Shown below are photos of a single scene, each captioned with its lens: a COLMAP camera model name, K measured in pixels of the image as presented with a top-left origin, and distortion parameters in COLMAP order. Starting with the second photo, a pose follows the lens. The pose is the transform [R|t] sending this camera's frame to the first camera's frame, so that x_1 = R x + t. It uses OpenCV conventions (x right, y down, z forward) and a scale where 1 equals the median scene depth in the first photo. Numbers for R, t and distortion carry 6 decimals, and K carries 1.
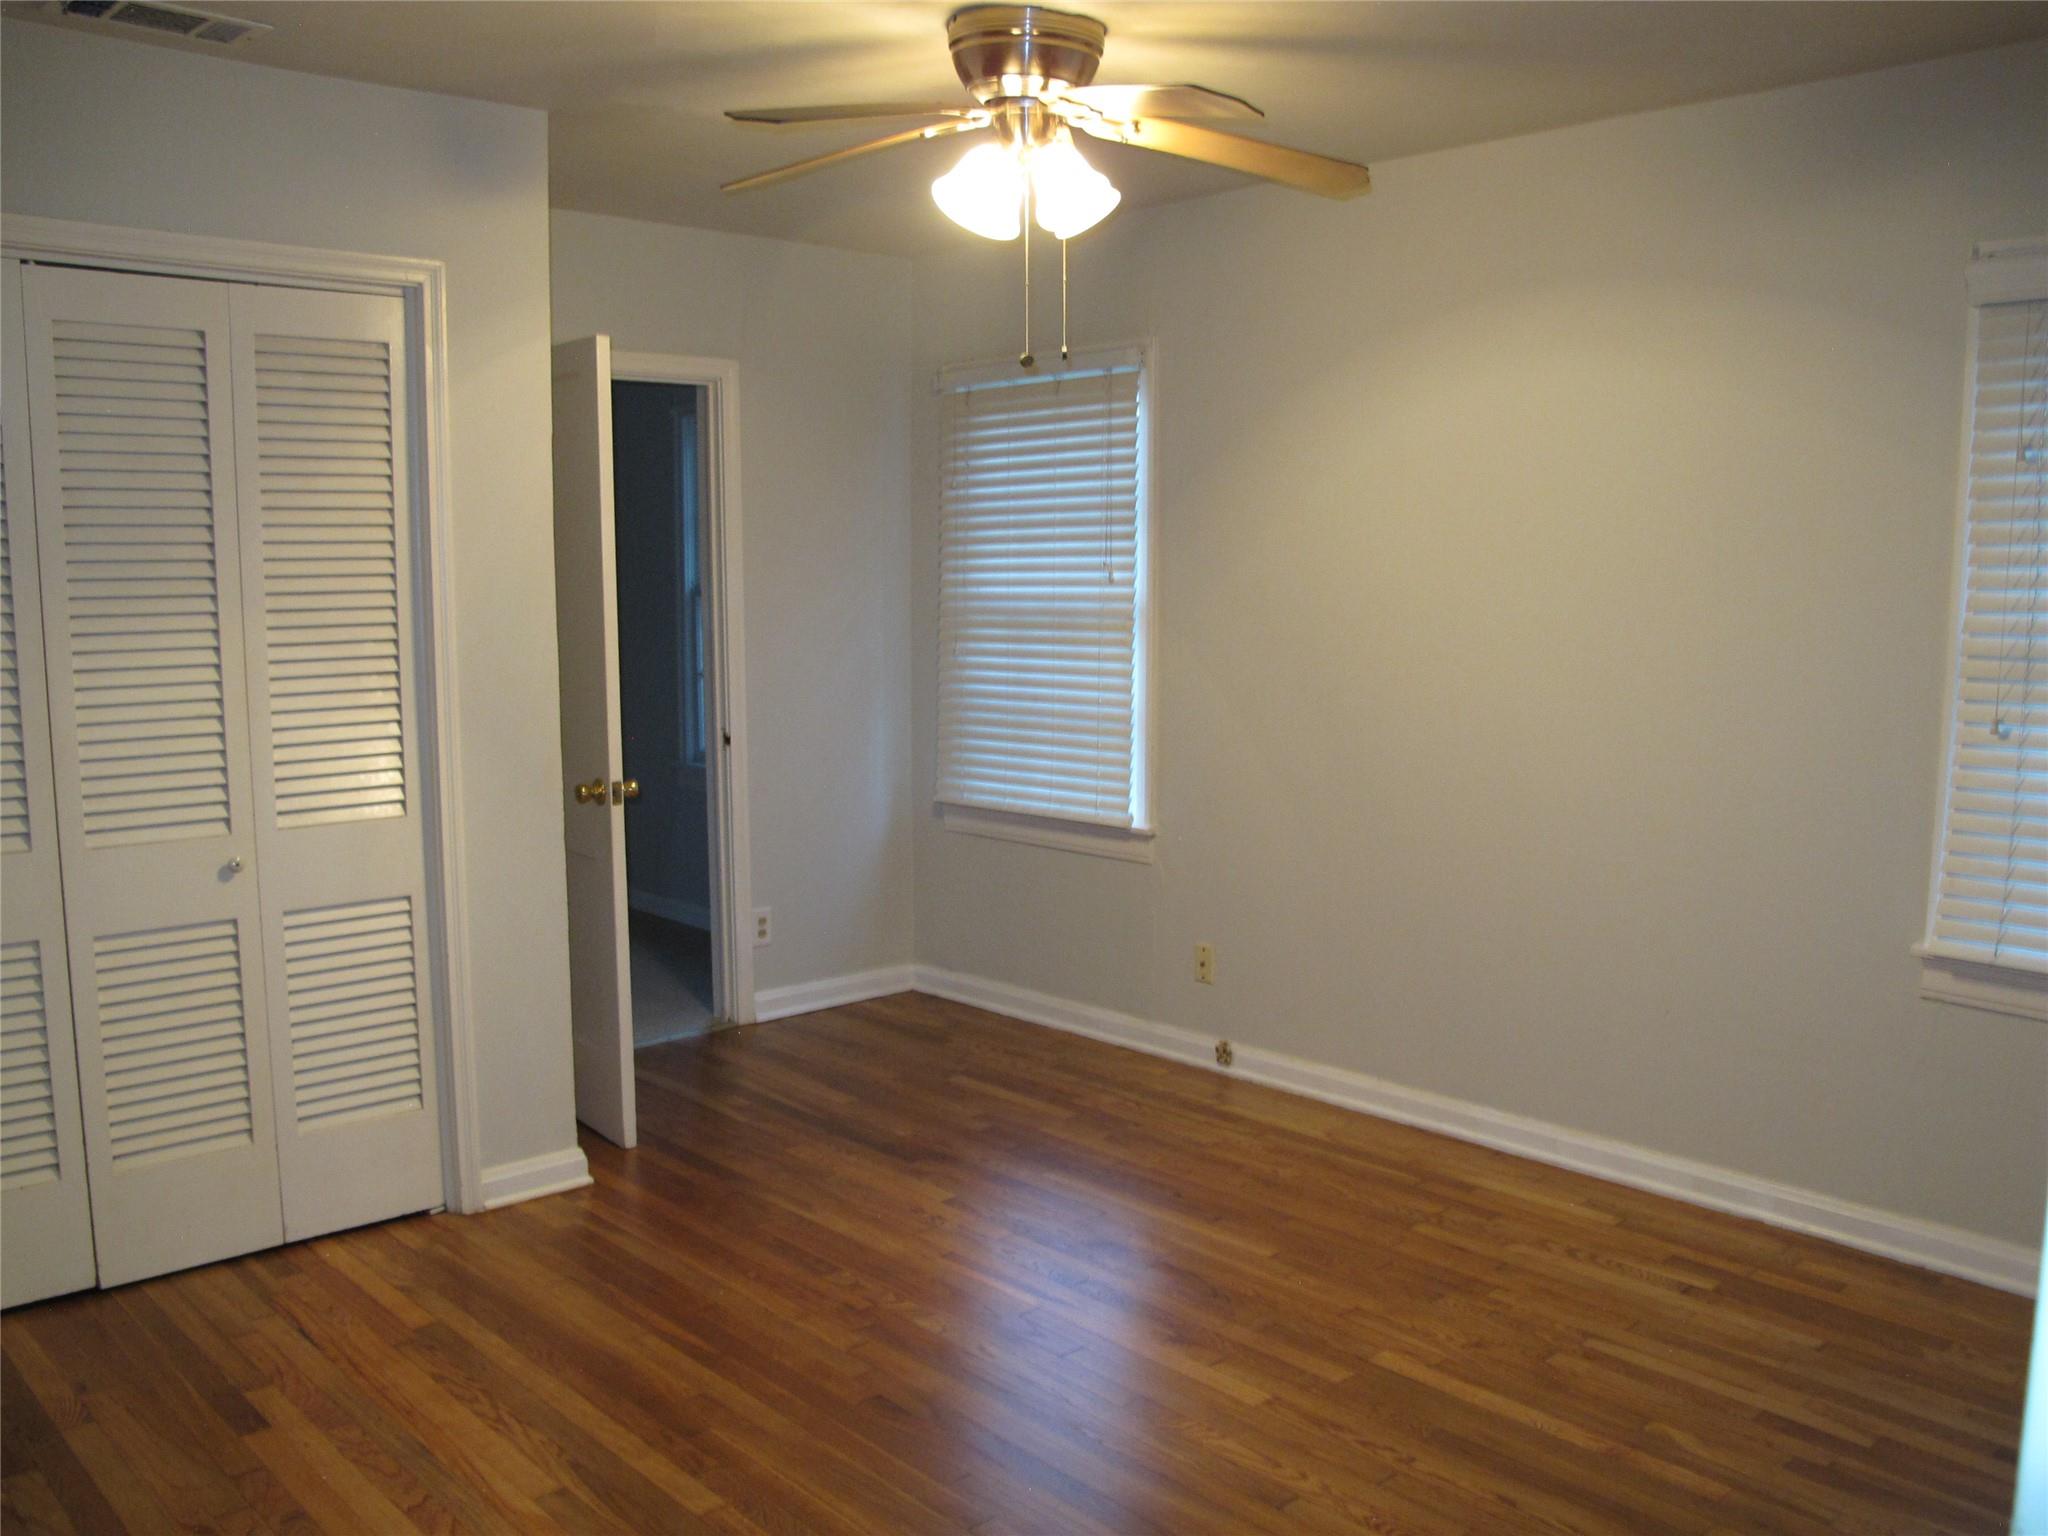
lens RADIAL K [[1673.3, 0, 1024.0], [0, 1673.3, 768.0], [0, 0, 1]] dist [-0.163696, 0.163140]
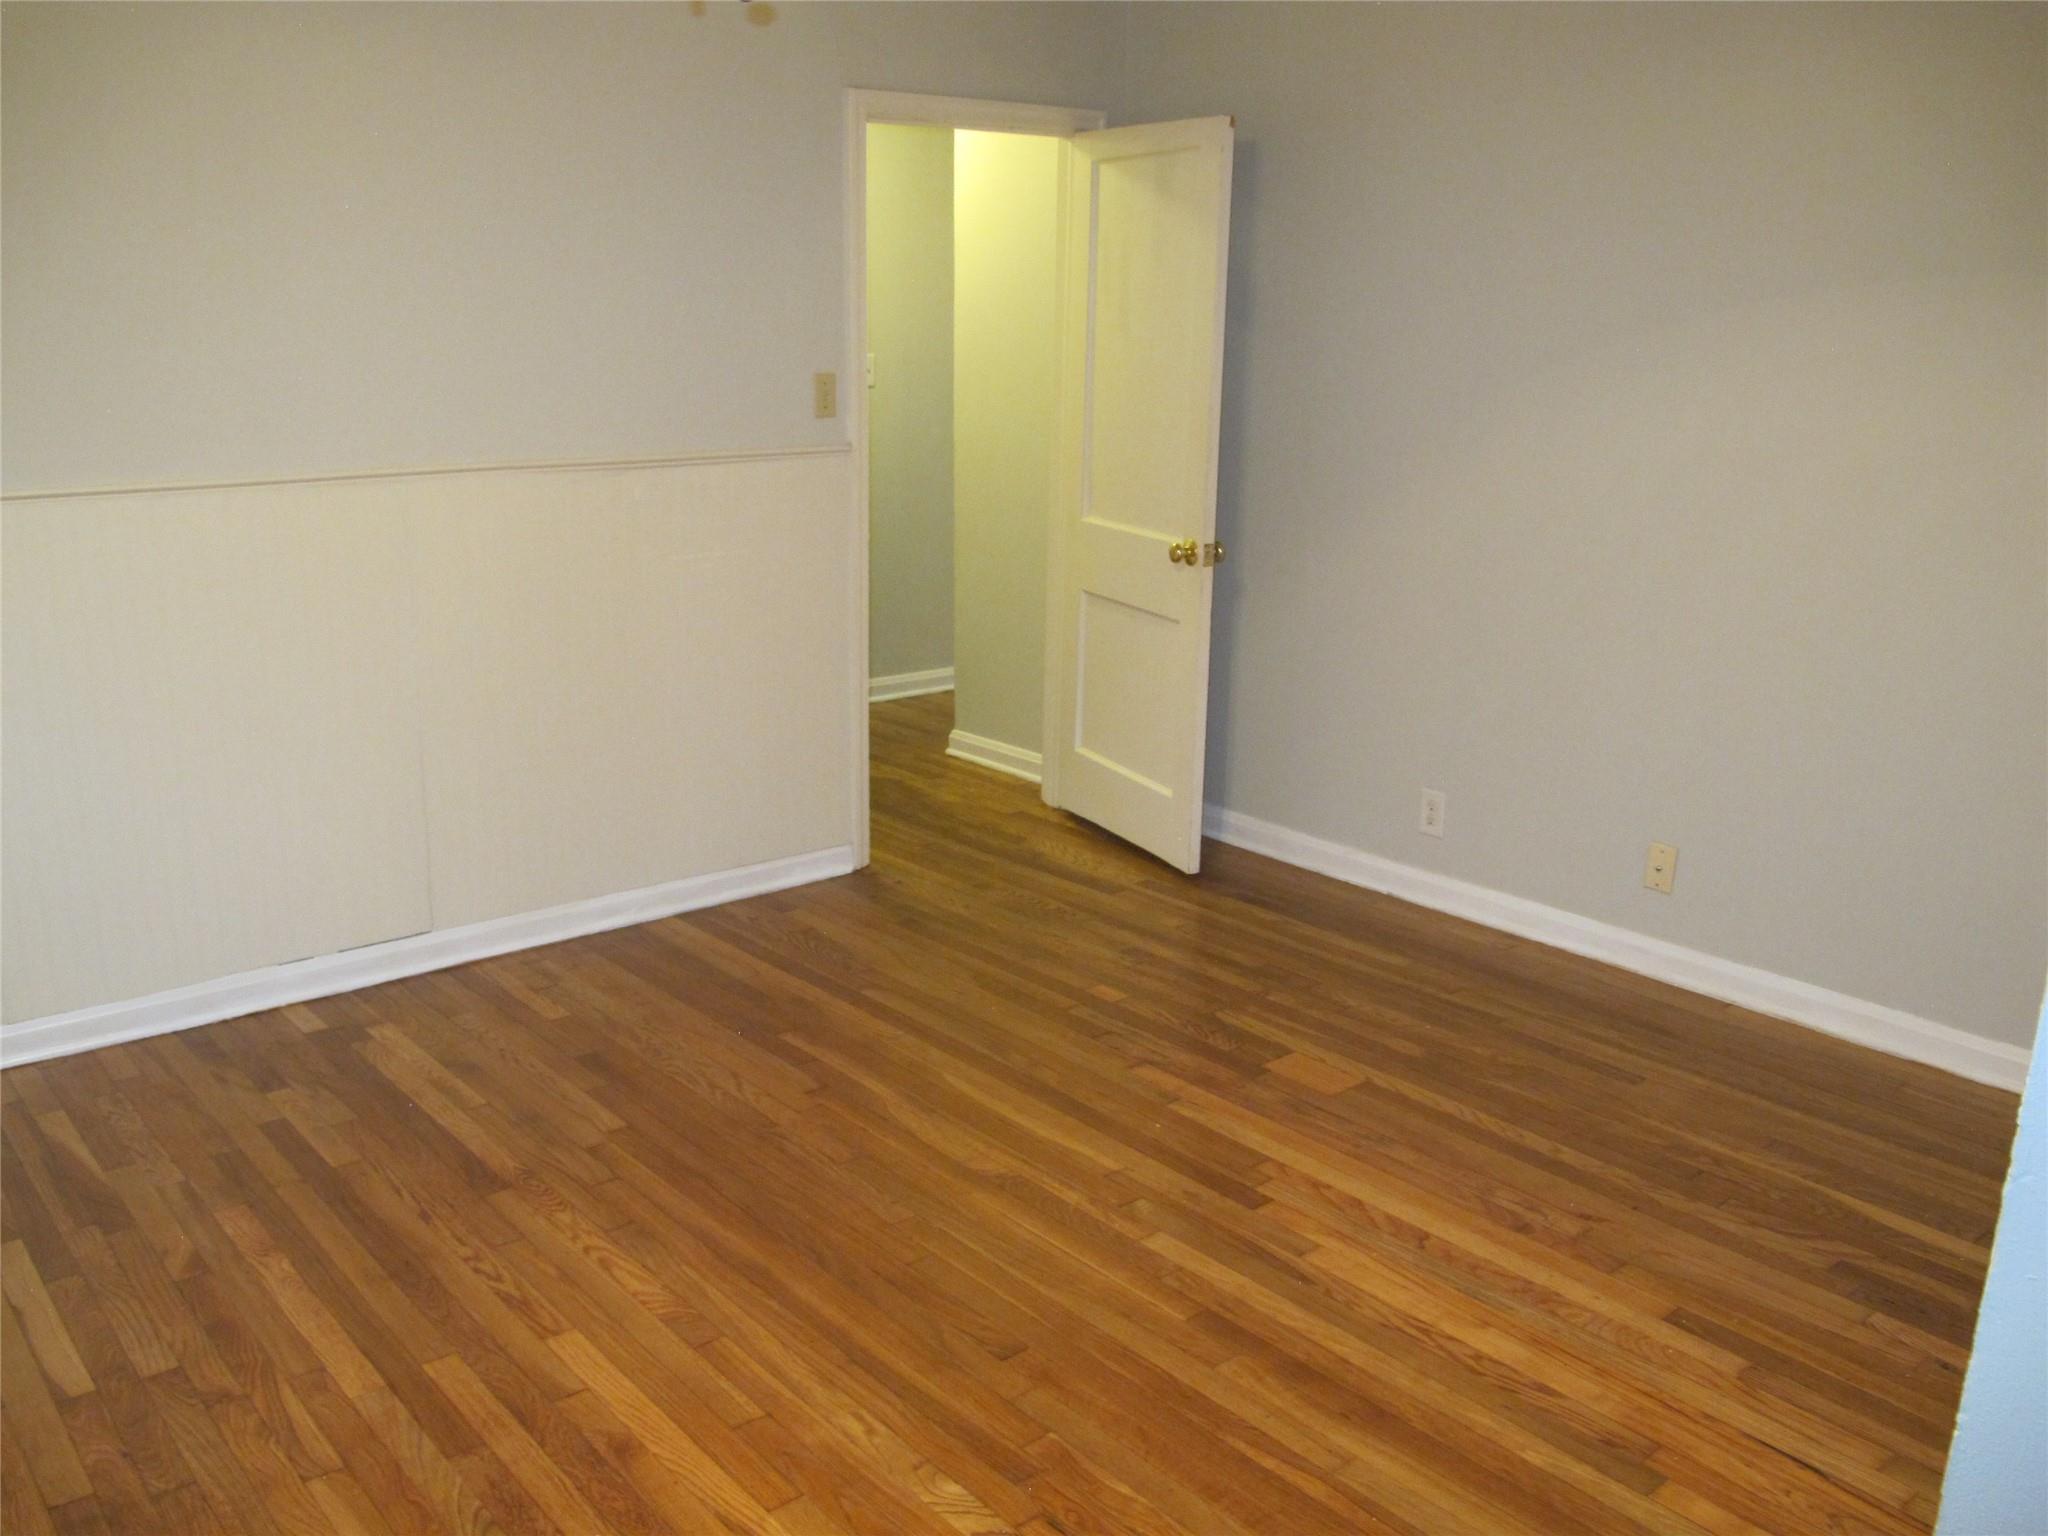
lens RADIAL K [[1721.7, 0, 1024.0], [0, 1721.7, 768.0], [0, 0, 1]] dist [-0.065420, 0.005801]
pose [[-0.998702, -0.025109, 0.044316, -0.136113], [-0.006243, 0.923837, 0.382734, -0.245266], [-0.050551, 0.381961, -0.922795, 1.757246]]
